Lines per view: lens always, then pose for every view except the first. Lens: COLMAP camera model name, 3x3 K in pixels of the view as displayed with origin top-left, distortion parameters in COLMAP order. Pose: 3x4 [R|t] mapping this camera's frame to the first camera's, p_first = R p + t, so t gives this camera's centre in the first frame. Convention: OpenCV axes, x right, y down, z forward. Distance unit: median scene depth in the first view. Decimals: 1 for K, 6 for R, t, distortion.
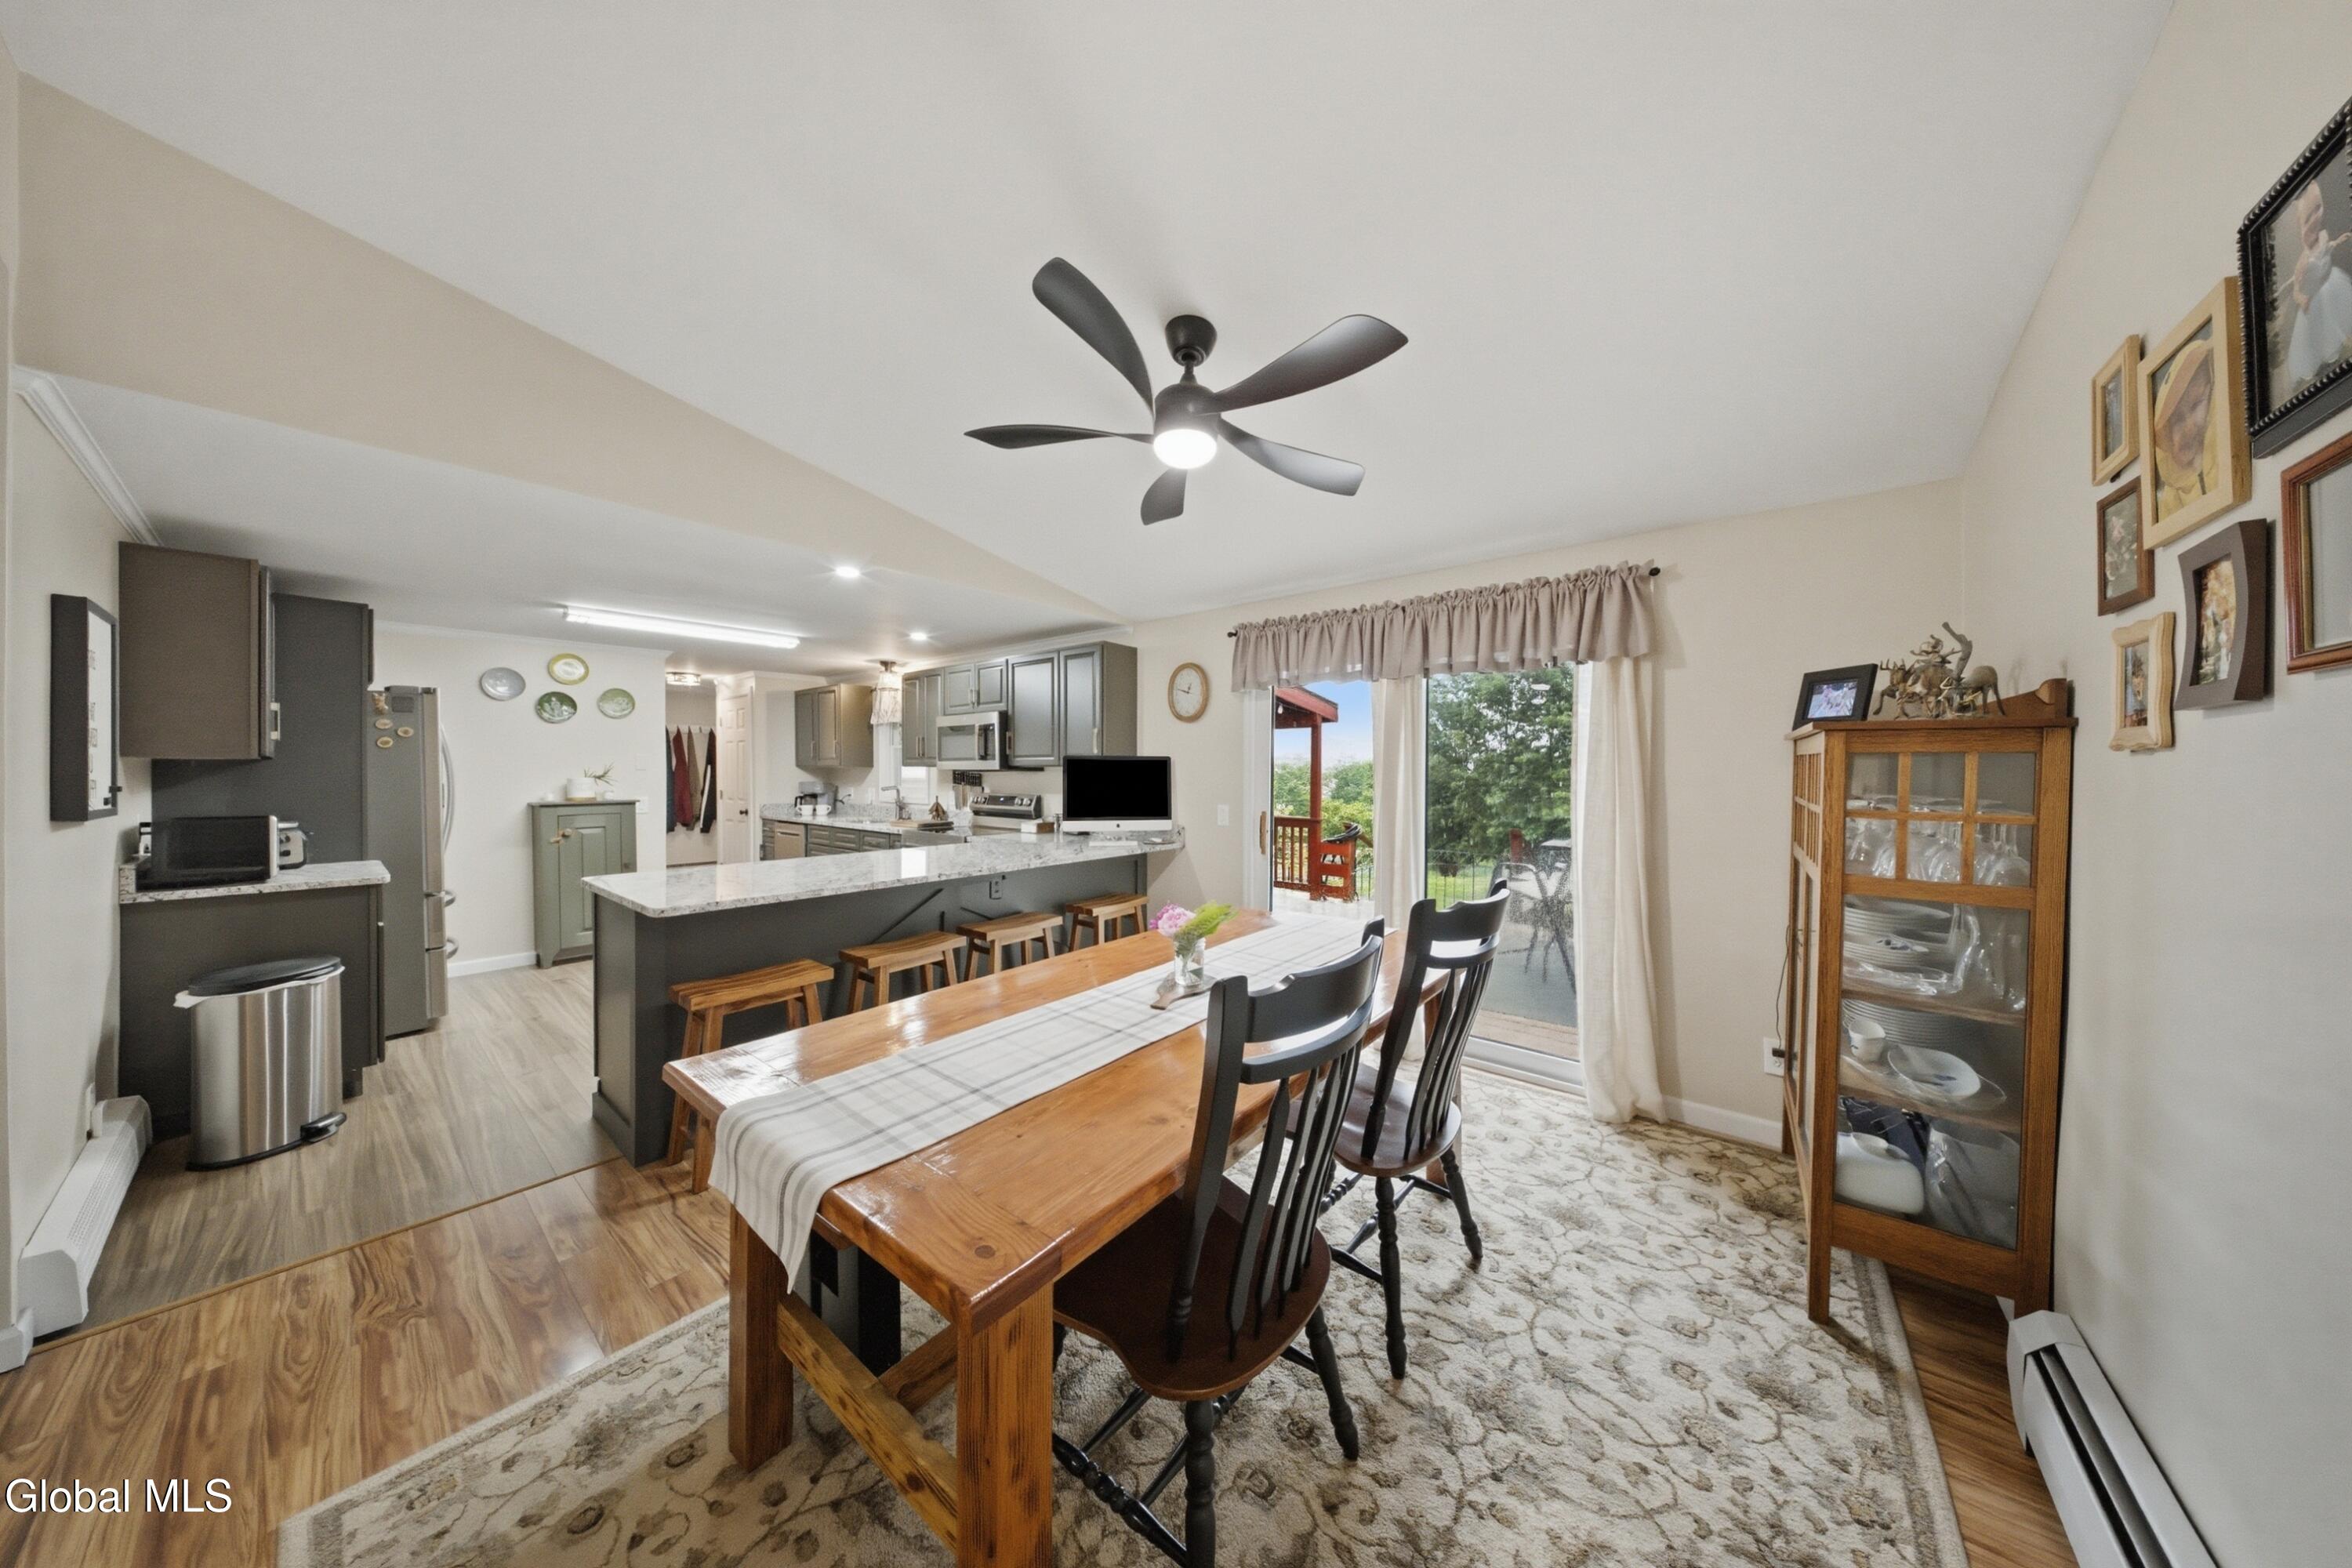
lens RADIAL K [[700.0, 0, 1183.5], [0, 700.0, 779.4], [0, 0, 1]] dist [0.002688, -0.002421]
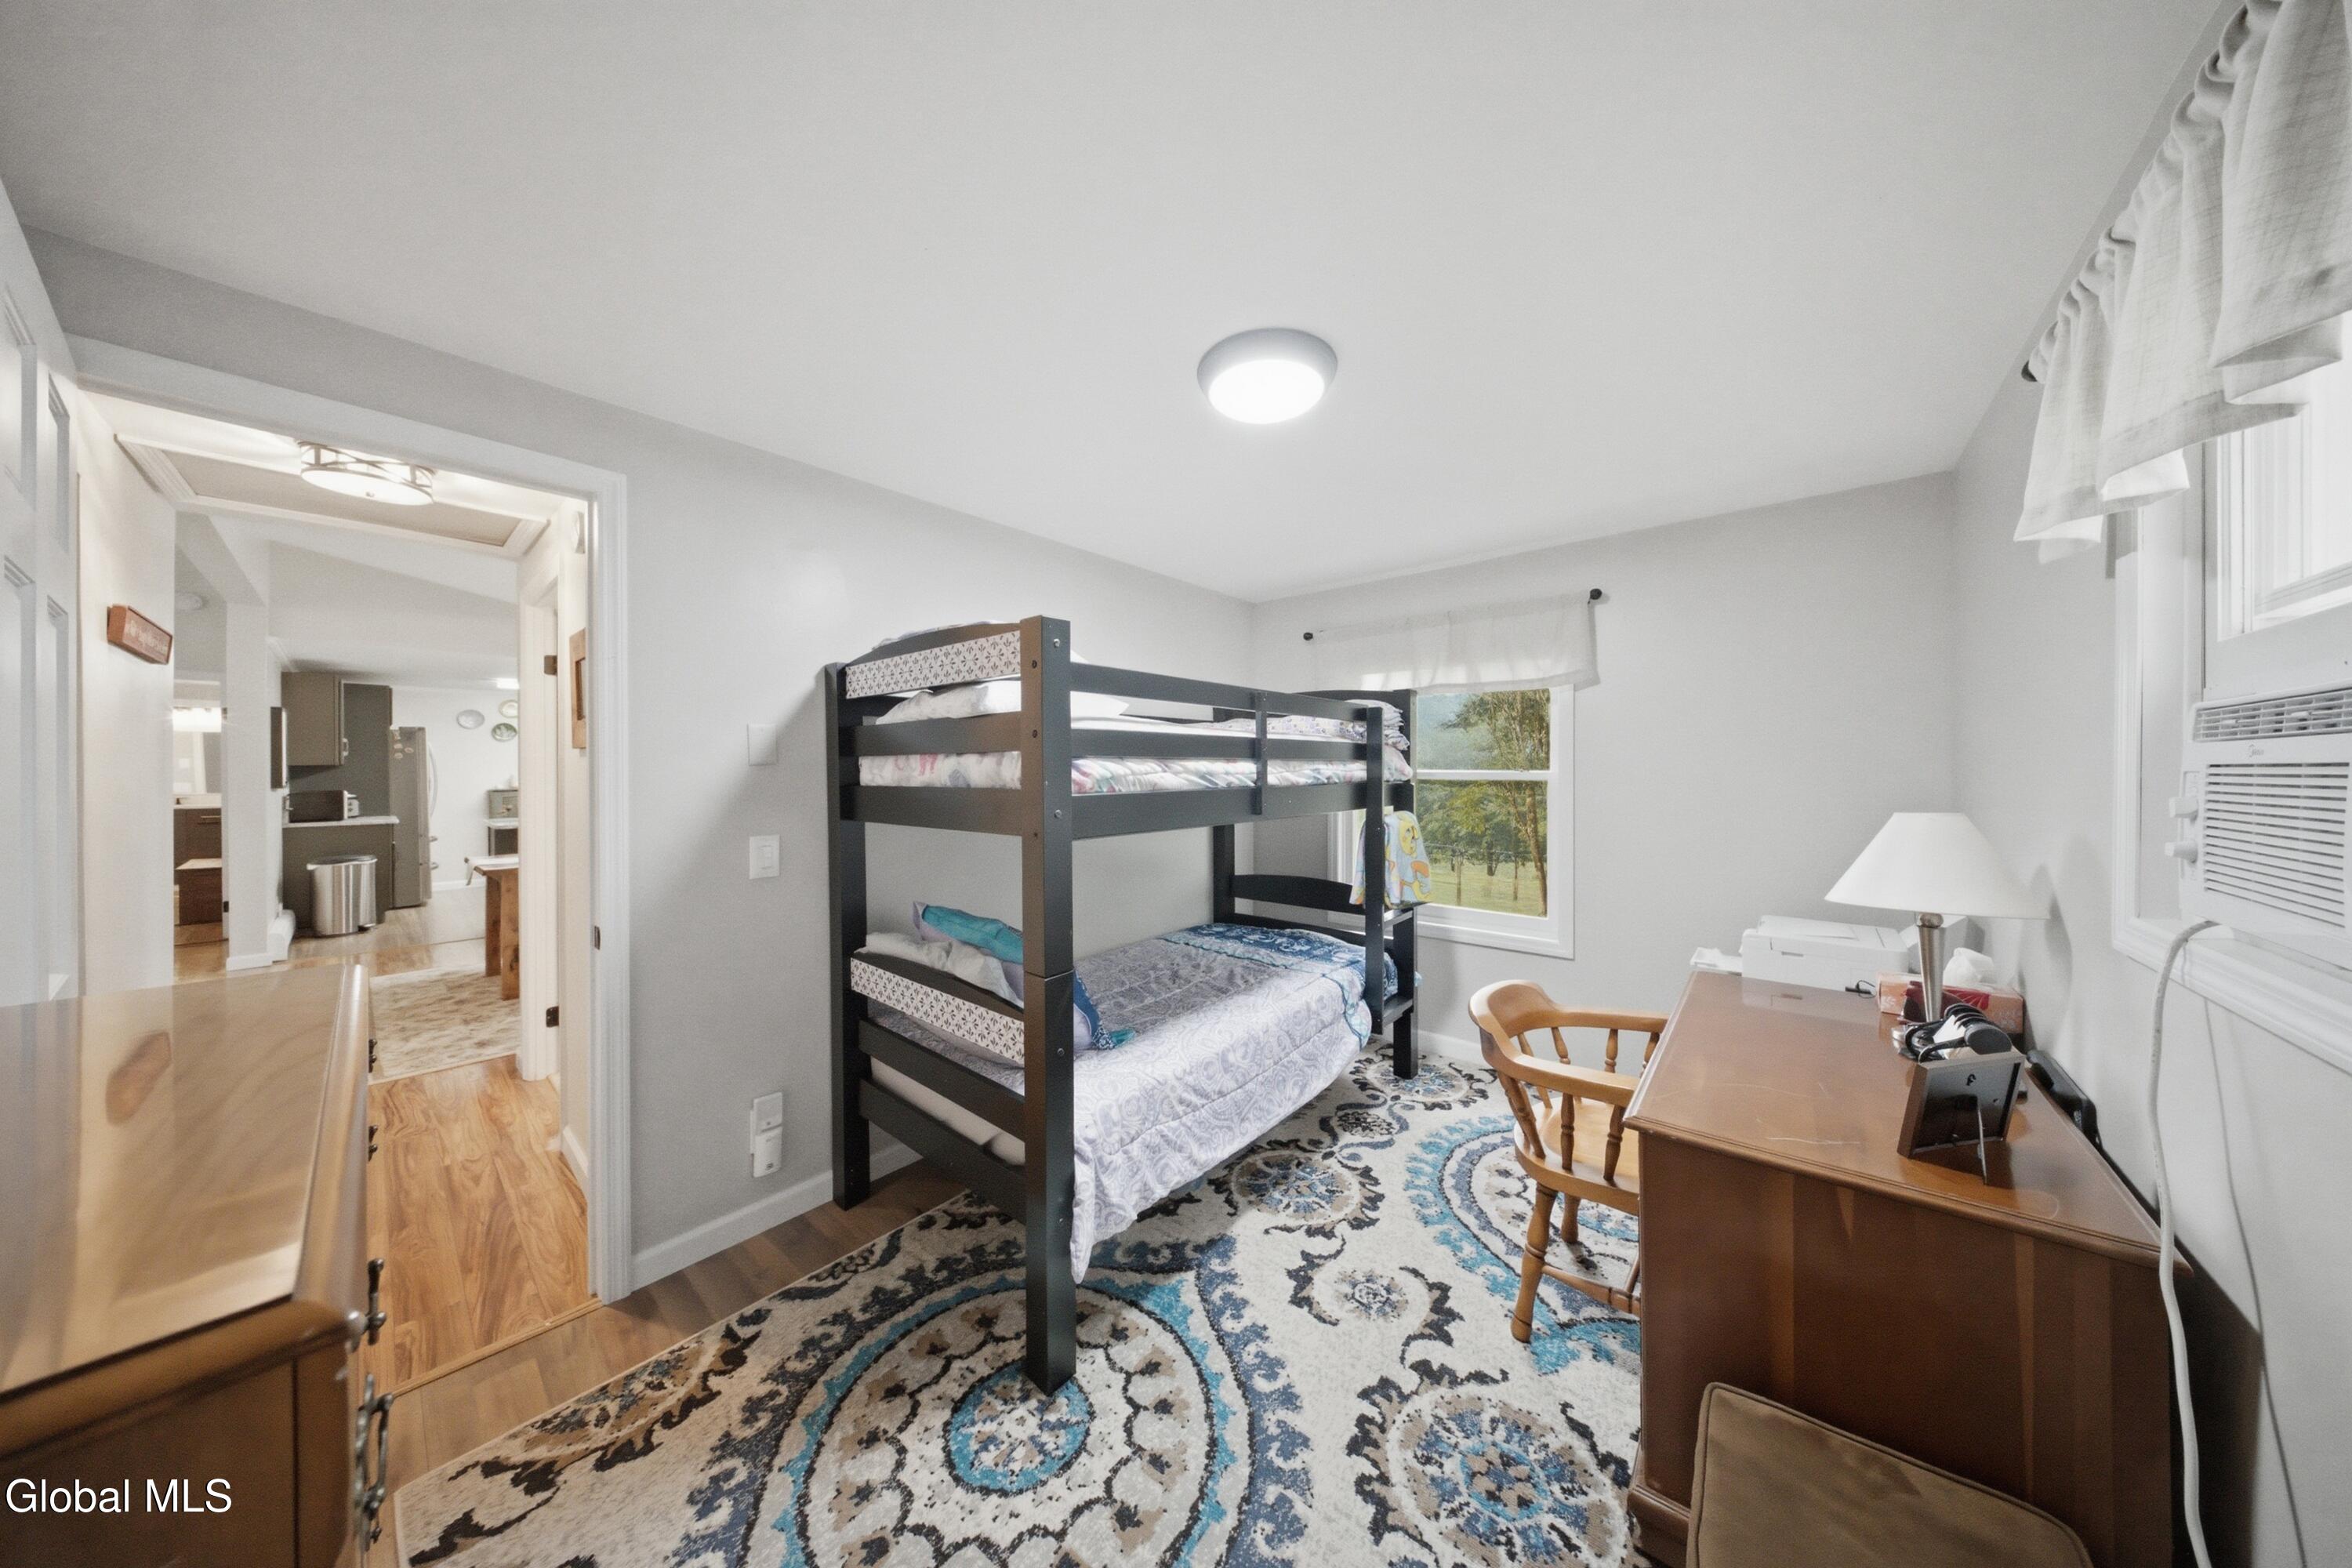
lens RADIAL K [[700.0, 0, 1186.4], [0, 700.0, 781.5], [0, 0, 1]] dist [0.002688, -0.002421]
pose [[0.999583, -0.001194, -0.028856, 1.060078], [0.001332, 0.999988, 0.004780, 0.010499], [0.028850, -0.004816, 0.999572, -0.846289]]
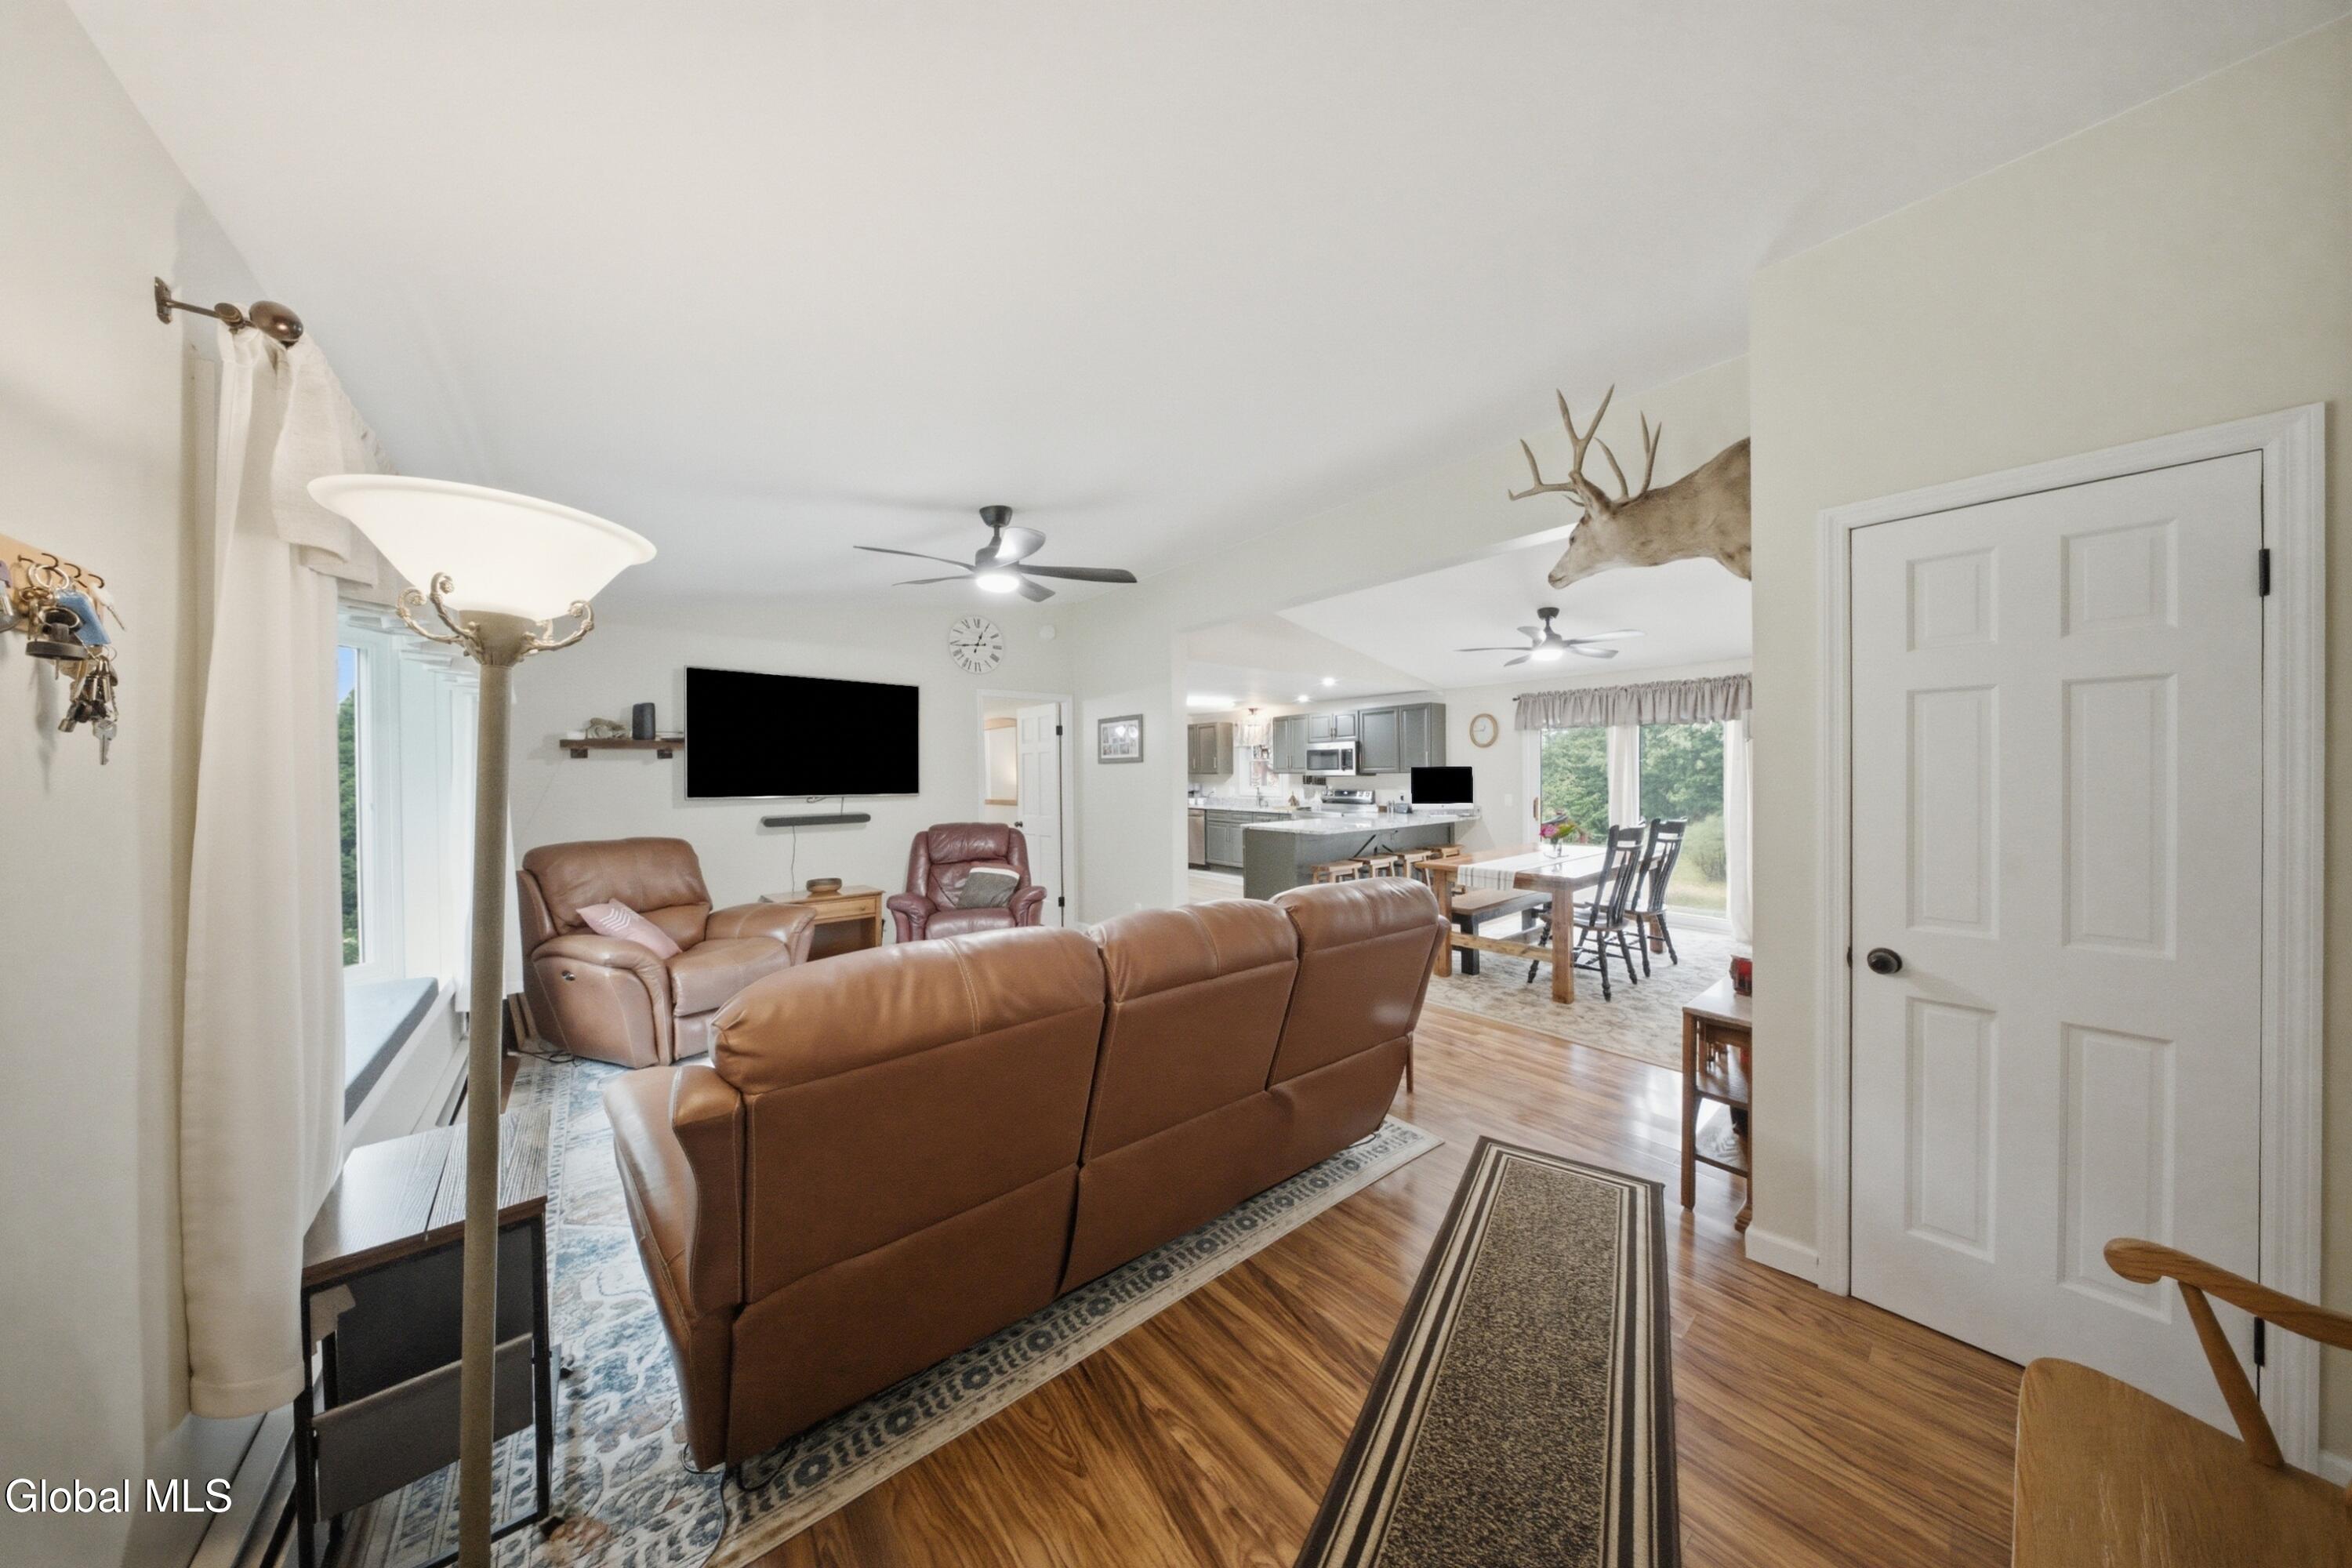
lens RADIAL K [[700.0, 0, 1175.8], [0, 700.0, 776.4], [0, 0, 1]] dist [0.002688, -0.002421]
pose [[0.979243, -0.011313, -0.202373, -0.461573], [0.010227, 0.999927, -0.006411, -0.006161], [0.202431, 0.004208, 0.979287, -1.026180]]
